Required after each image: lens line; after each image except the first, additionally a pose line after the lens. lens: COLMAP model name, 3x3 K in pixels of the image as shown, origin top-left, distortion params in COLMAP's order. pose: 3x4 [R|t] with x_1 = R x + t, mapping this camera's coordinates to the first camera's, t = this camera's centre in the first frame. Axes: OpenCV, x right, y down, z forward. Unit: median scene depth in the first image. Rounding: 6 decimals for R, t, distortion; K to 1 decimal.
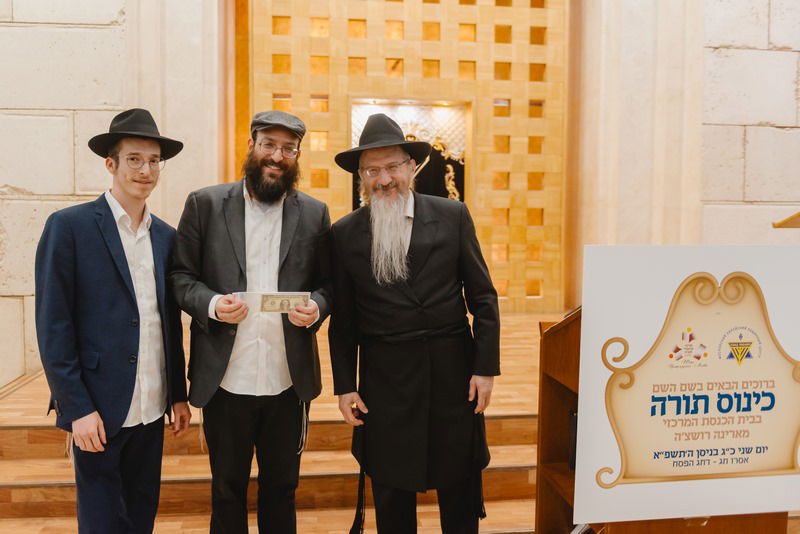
lens RADIAL K [[670.2, 0, 386.0], [0, 670.2, 254.8], [0, 0, 1]] dist [-0.014175, 0.000431]
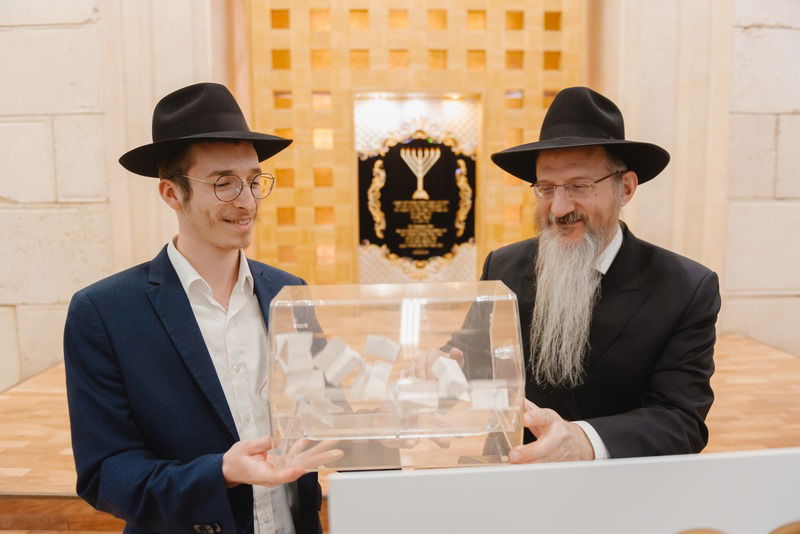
lens RADIAL K [[559.7, 0, 410.7], [0, 559.7, 270.0], [0, 0, 1]] dist [-0.051165, 0.000437]
pose [[0.996709, -0.002811, -0.081013, 0.098505], [0.008243, 0.997733, 0.066795, -0.034875], [0.080642, -0.067243, 0.994472, 0.205669]]
